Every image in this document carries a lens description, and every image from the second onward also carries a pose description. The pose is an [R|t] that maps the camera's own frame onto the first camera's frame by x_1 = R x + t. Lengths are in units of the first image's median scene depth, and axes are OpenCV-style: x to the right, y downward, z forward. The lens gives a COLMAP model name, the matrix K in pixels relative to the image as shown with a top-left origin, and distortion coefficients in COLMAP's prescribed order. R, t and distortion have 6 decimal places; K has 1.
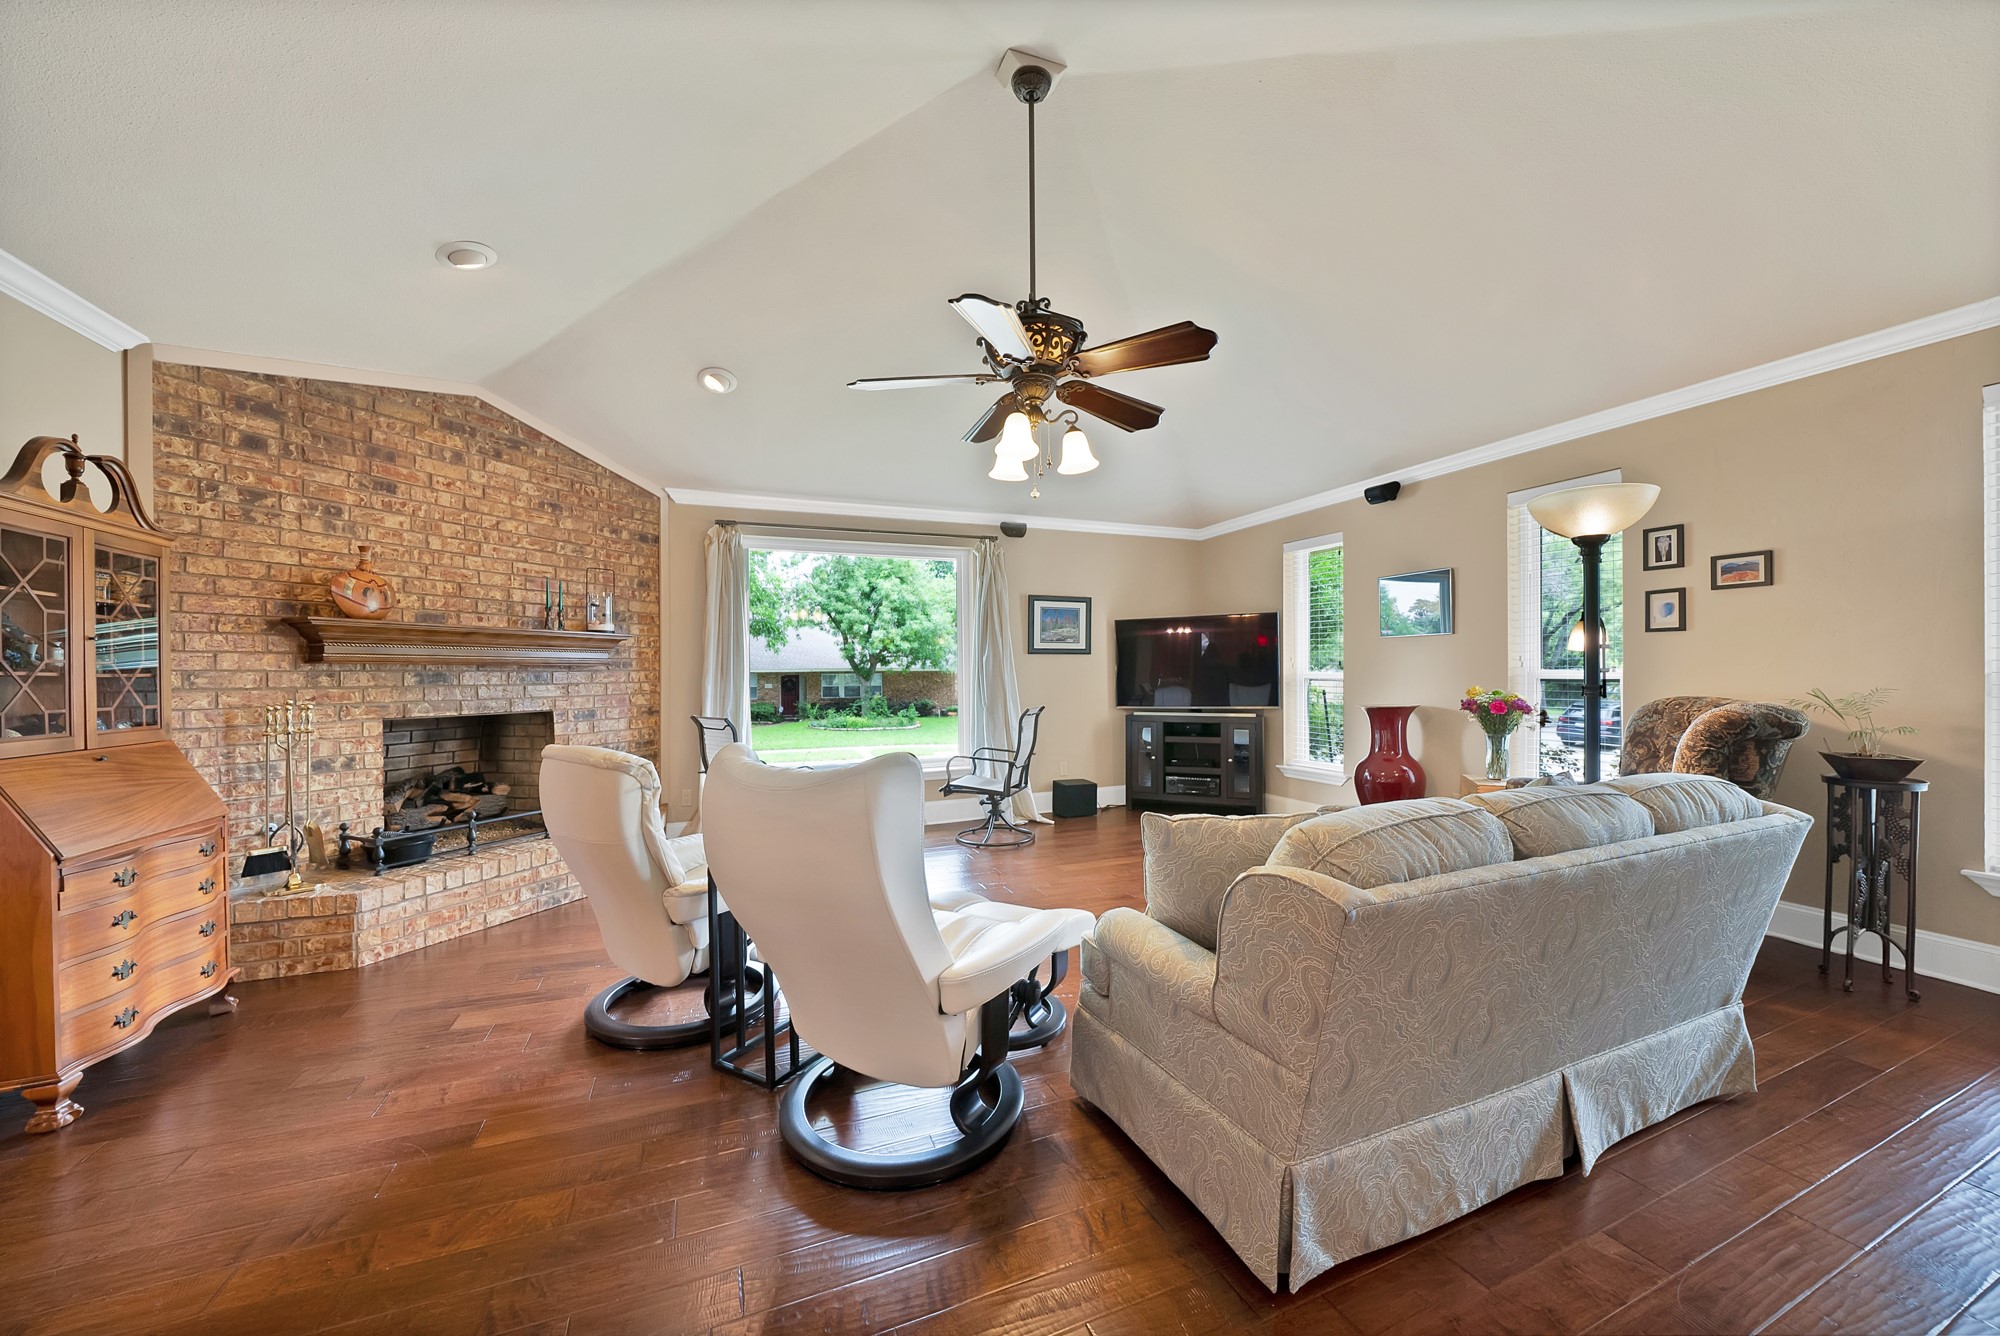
lens RADIAL K [[713.1, 0, 992.2], [0, 713.1, 671.9], [0, 0, 1]] dist [-0.022631, -0.000042]
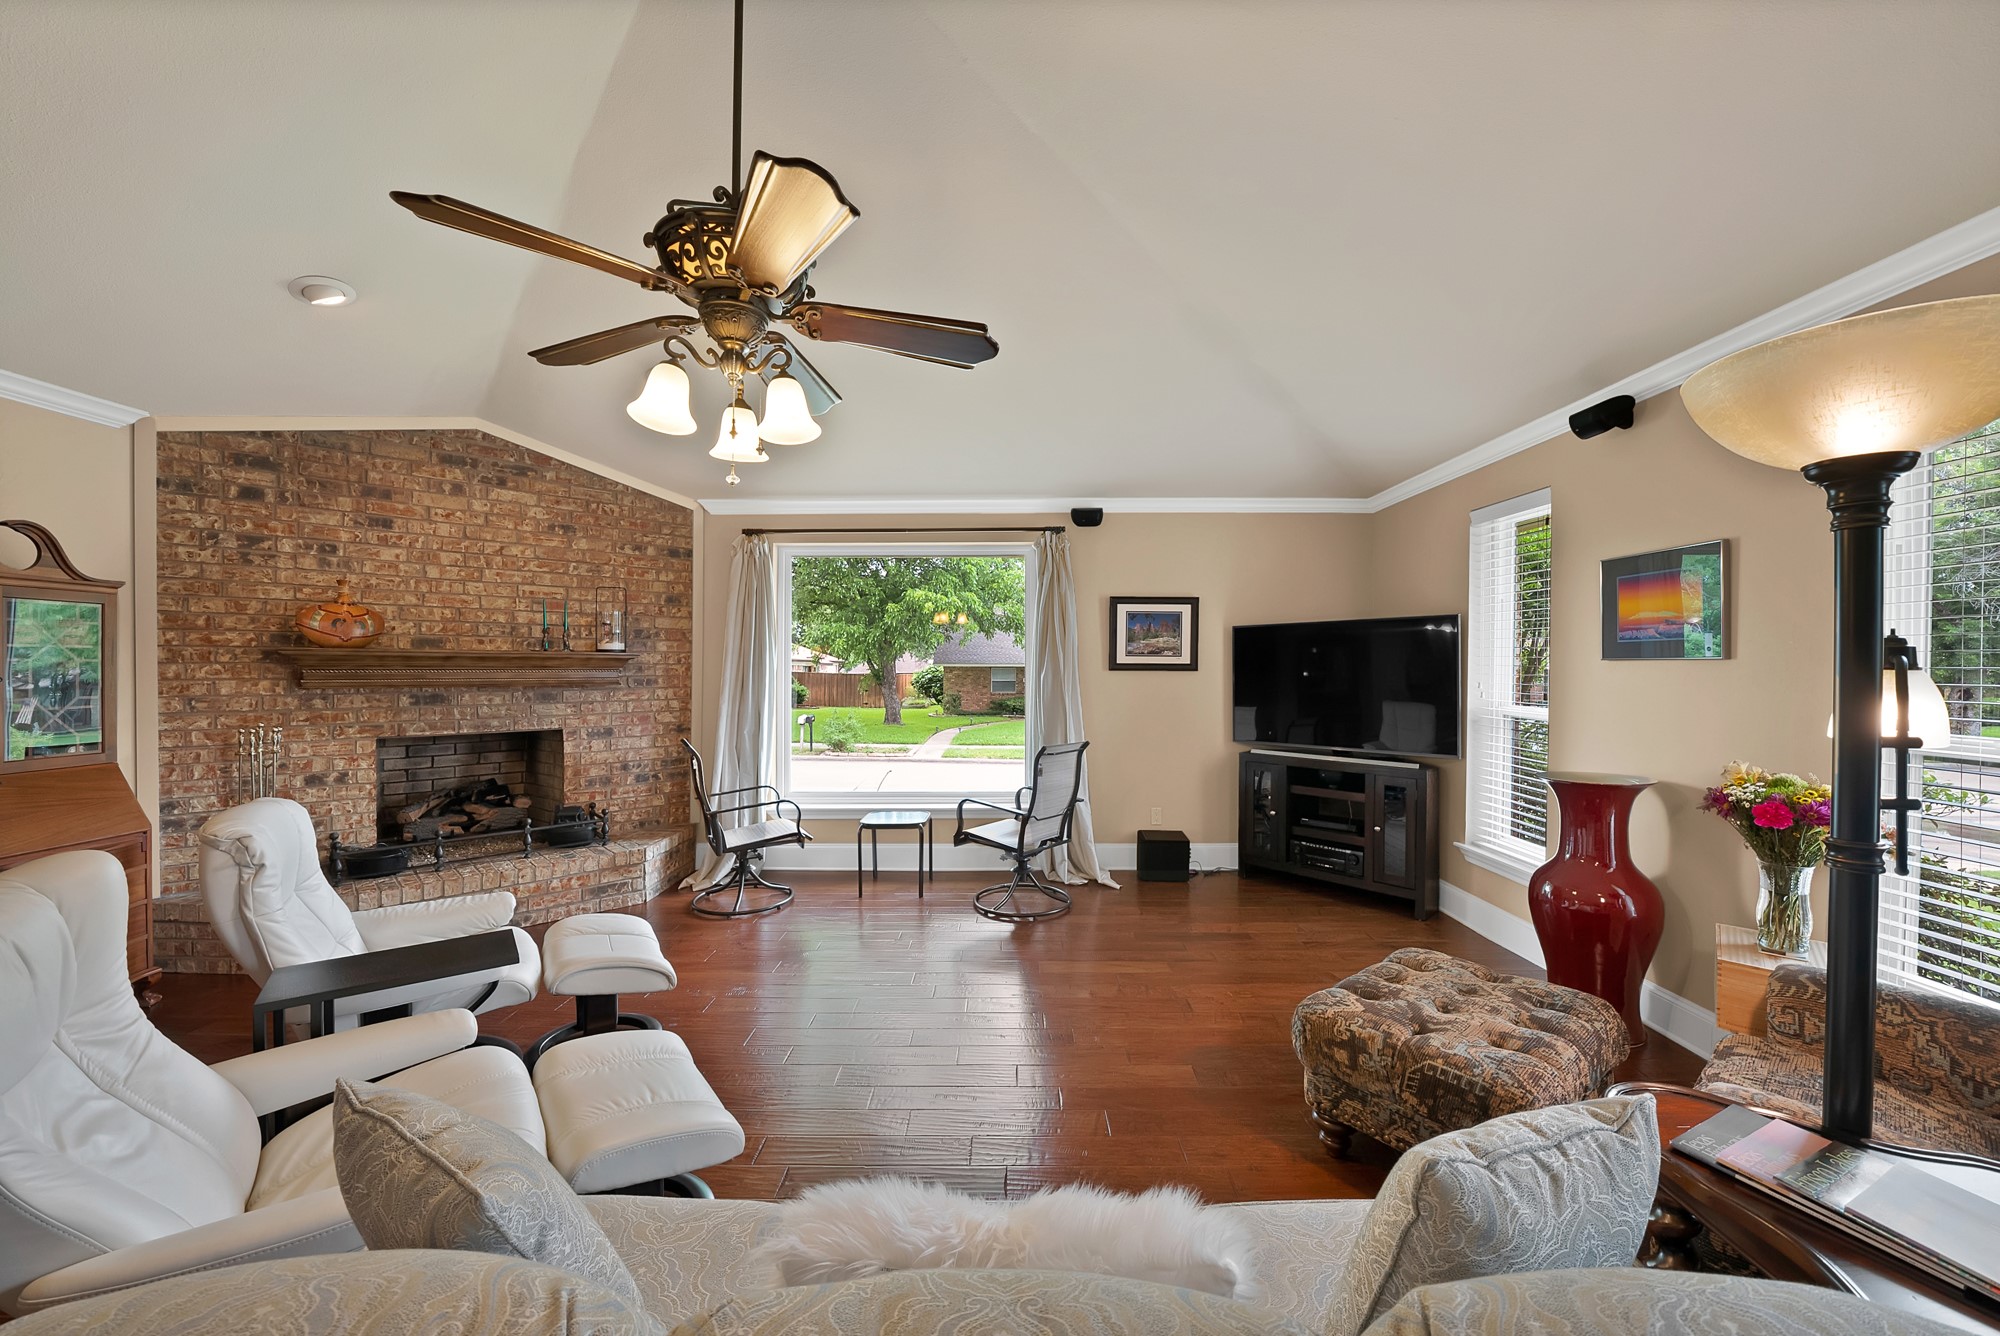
lens RADIAL K [[719.3, 0, 1000.0], [0, 719.3, 668.0], [0, 0, 1]] dist [-0.023907, 0.000088]
pose [[0.924181, 0.012238, -0.381759, 0.387643], [-0.009689, 0.999916, 0.008598, -0.052700], [0.381832, -0.004248, 0.924222, 0.319848]]
